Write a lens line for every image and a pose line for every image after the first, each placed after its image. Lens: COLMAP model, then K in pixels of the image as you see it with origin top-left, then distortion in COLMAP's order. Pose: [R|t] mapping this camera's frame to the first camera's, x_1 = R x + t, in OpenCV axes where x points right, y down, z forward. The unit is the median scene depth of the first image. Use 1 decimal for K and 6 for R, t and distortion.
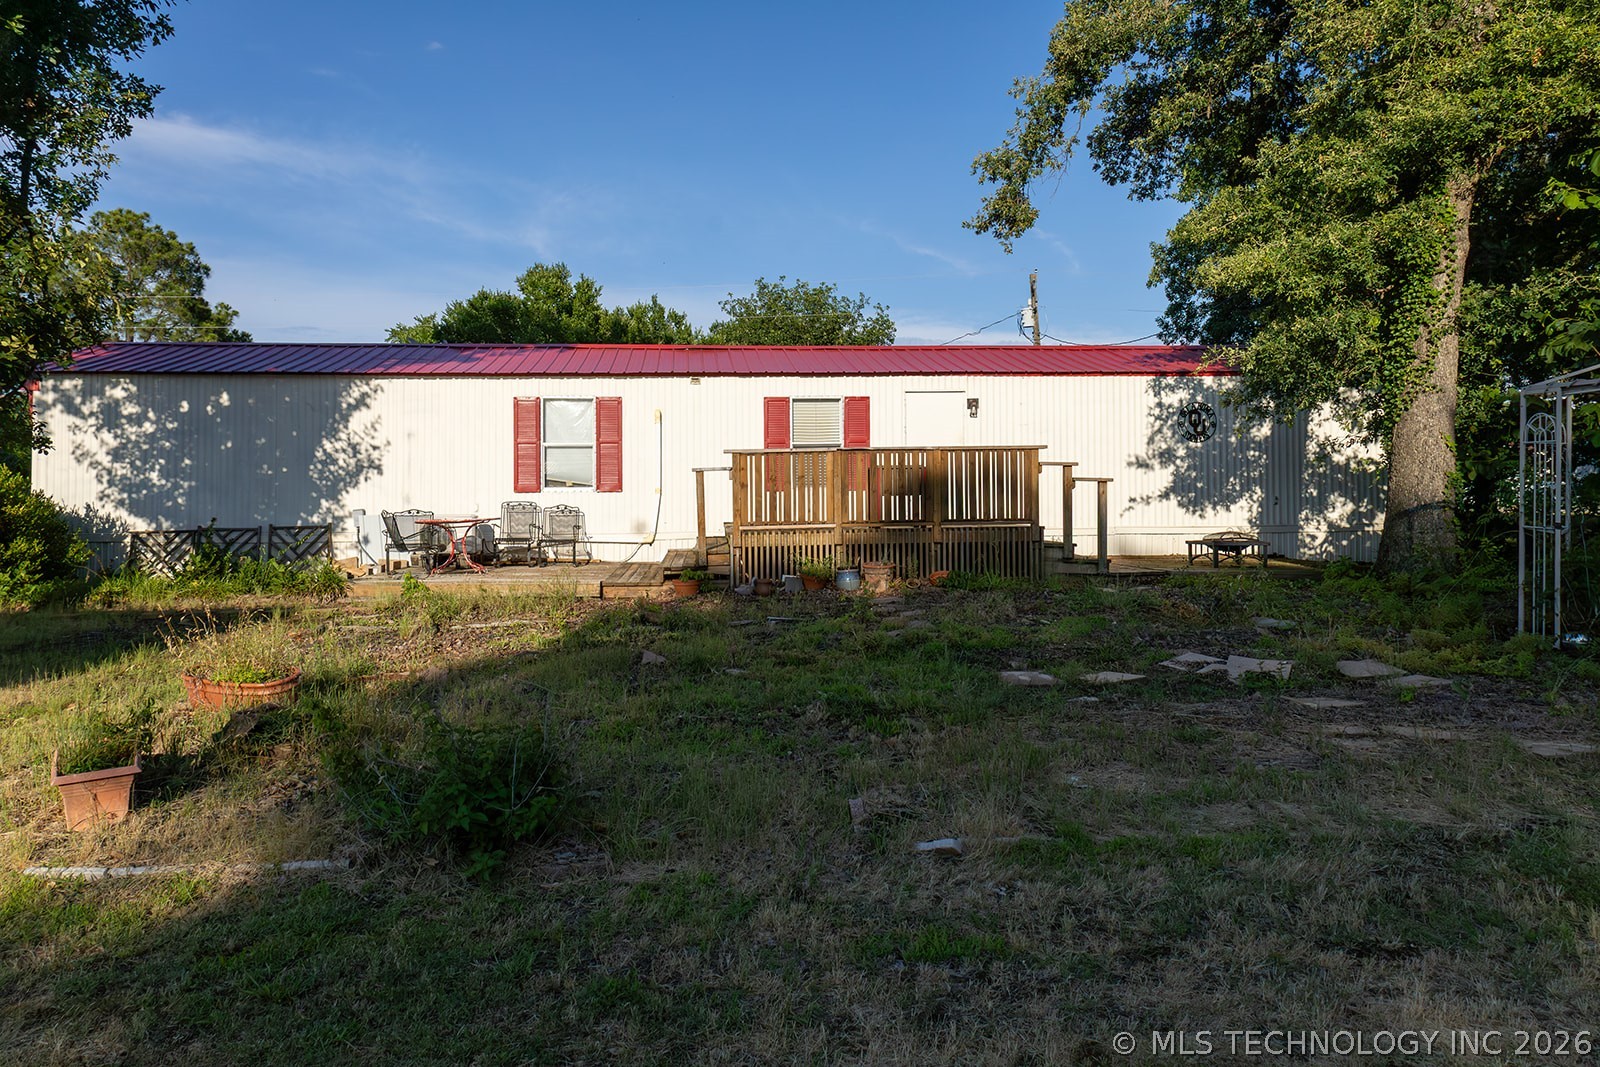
lens RADIAL K [[1089.4, 0, 800.0], [0, 1089.4, 533.5], [0, 0, 1]] dist [0.003094, 0.001308]
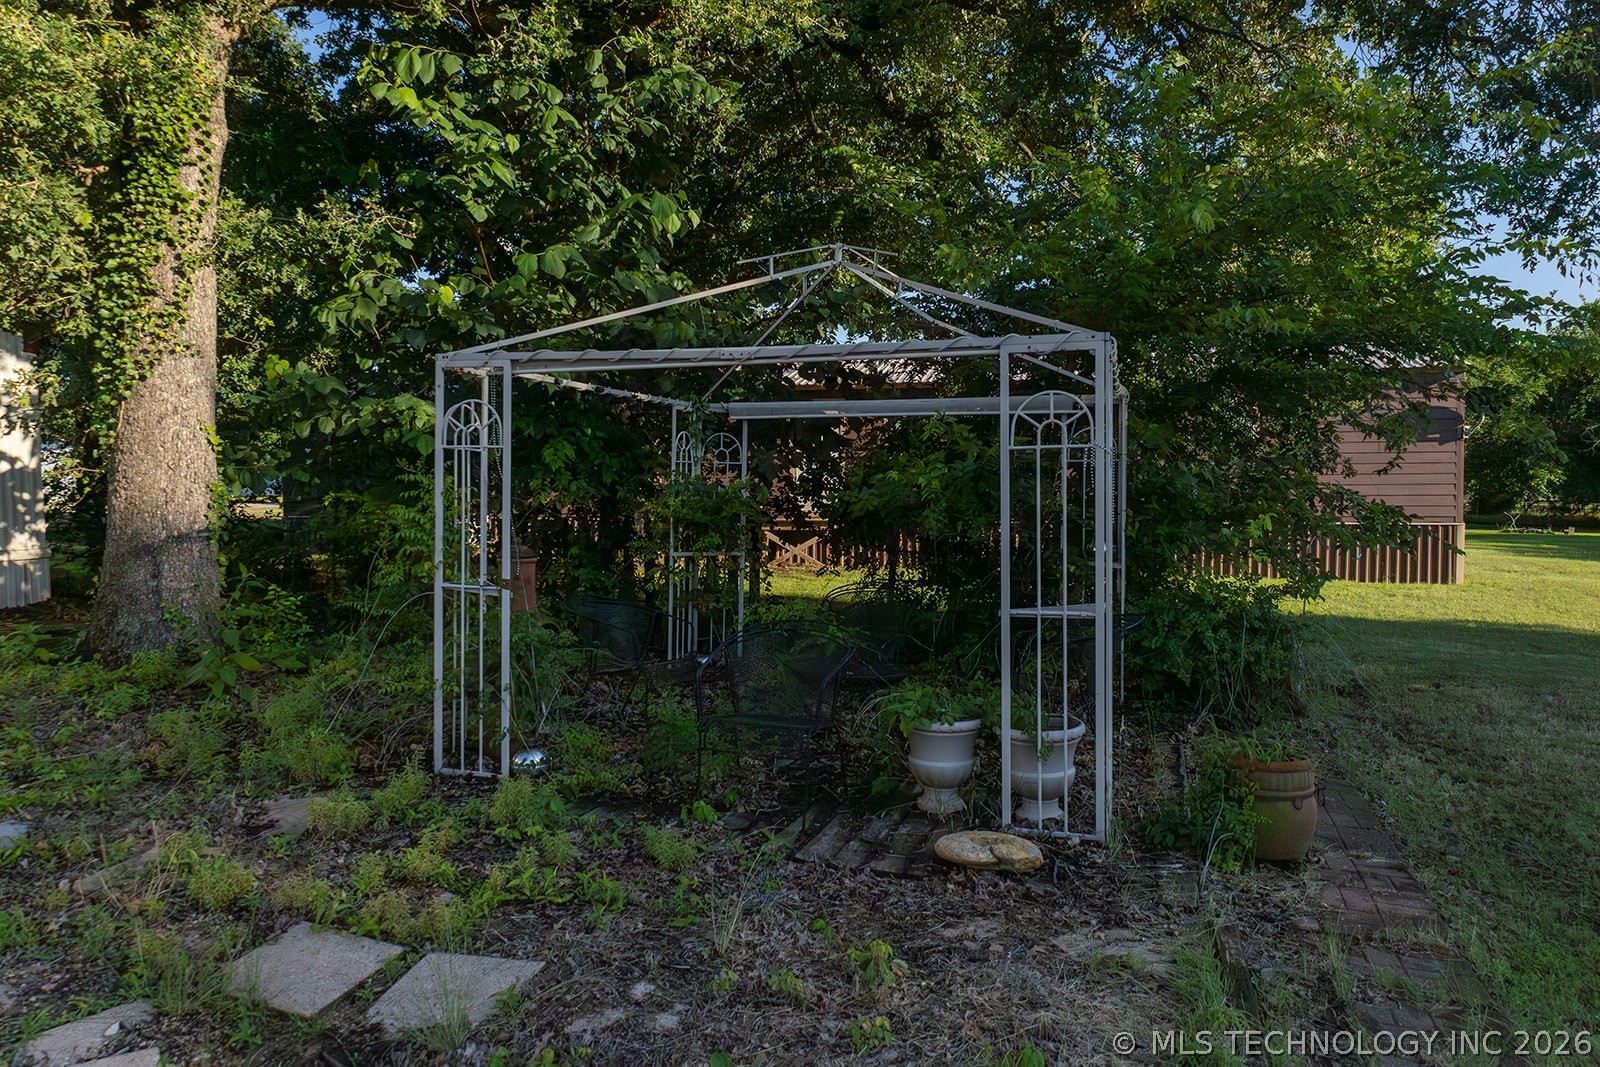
lens RADIAL K [[1089.4, 0, 800.0], [0, 1089.4, 533.5], [0, 0, 1]] dist [0.003094, 0.001308]
pose [[0.380288, -0.029140, 0.924409, 0.135344], [0.024086, 0.999477, 0.021598, -0.032602], [-0.924554, 0.014052, 0.380791, 0.439632]]
